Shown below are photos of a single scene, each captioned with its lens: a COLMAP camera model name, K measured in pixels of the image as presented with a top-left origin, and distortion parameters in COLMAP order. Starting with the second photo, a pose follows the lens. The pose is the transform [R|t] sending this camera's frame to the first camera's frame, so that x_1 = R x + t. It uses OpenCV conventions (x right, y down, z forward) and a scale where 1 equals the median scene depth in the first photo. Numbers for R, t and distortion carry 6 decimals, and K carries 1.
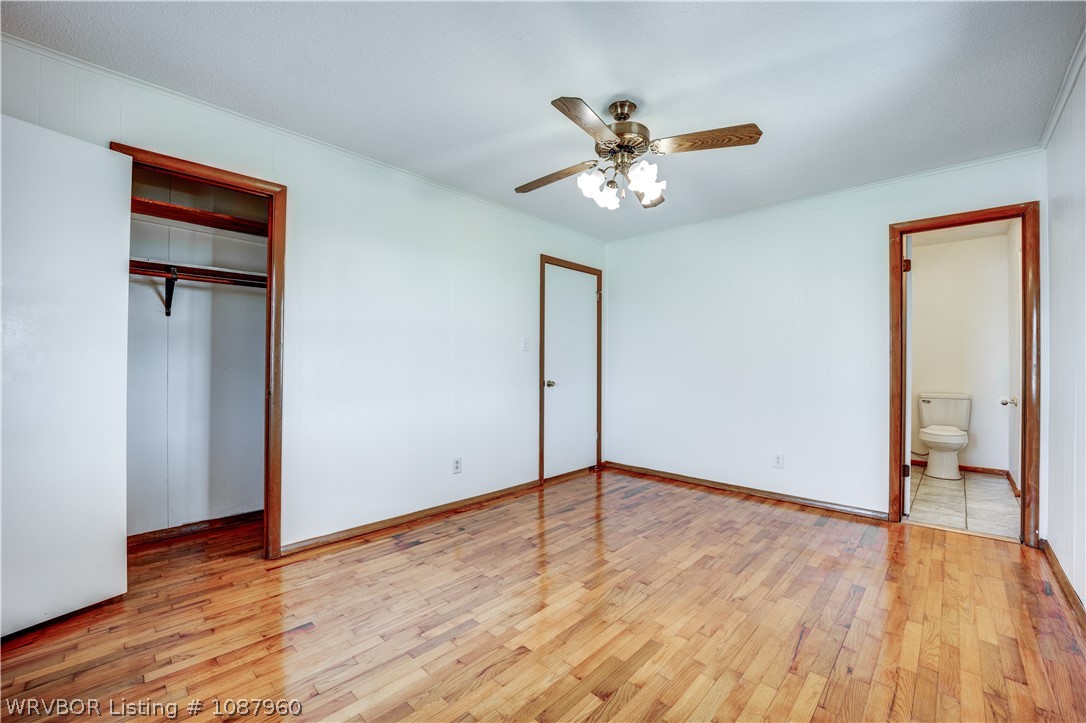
lens RADIAL K [[438.3, 0, 542.5], [0, 438.3, 363.6], [0, 0, 1]] dist [-0.023786, 0.000392]
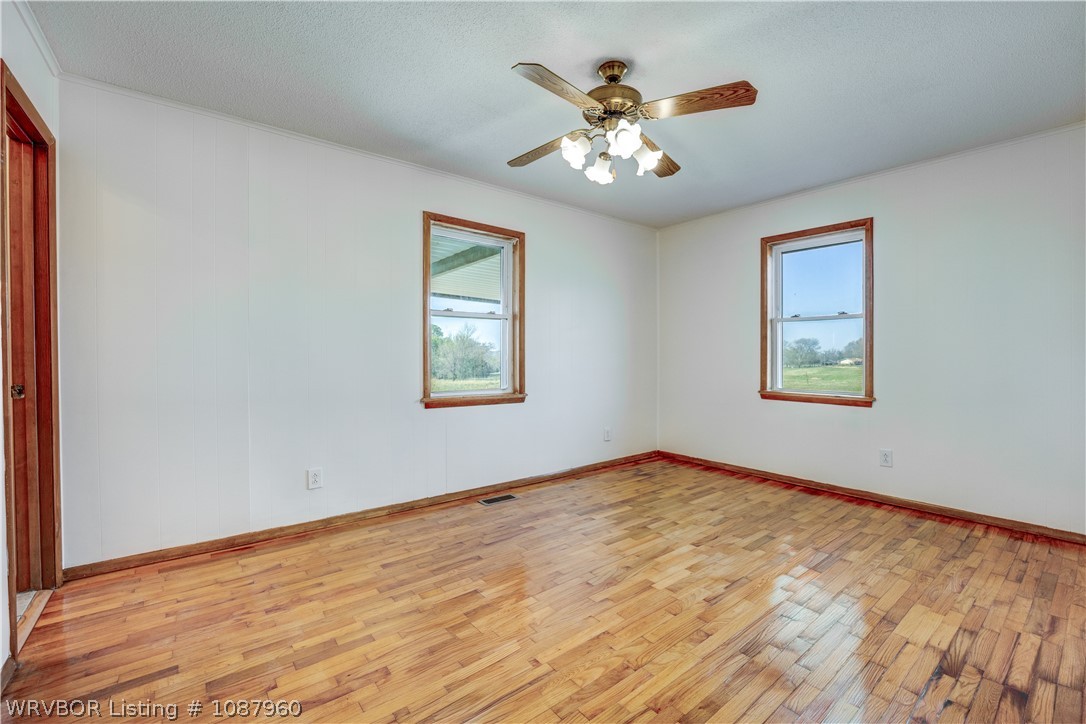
lens RADIAL K [[438.3, 0, 542.5], [0, 438.3, 364.1], [0, 0, 1]] dist [-0.023786, 0.000392]
pose [[-0.984334, -0.007615, 0.176150, 0.165964], [-0.004076, 0.999783, 0.020445, -0.000171], [-0.176268, 0.019407, -0.984151, 1.939072]]
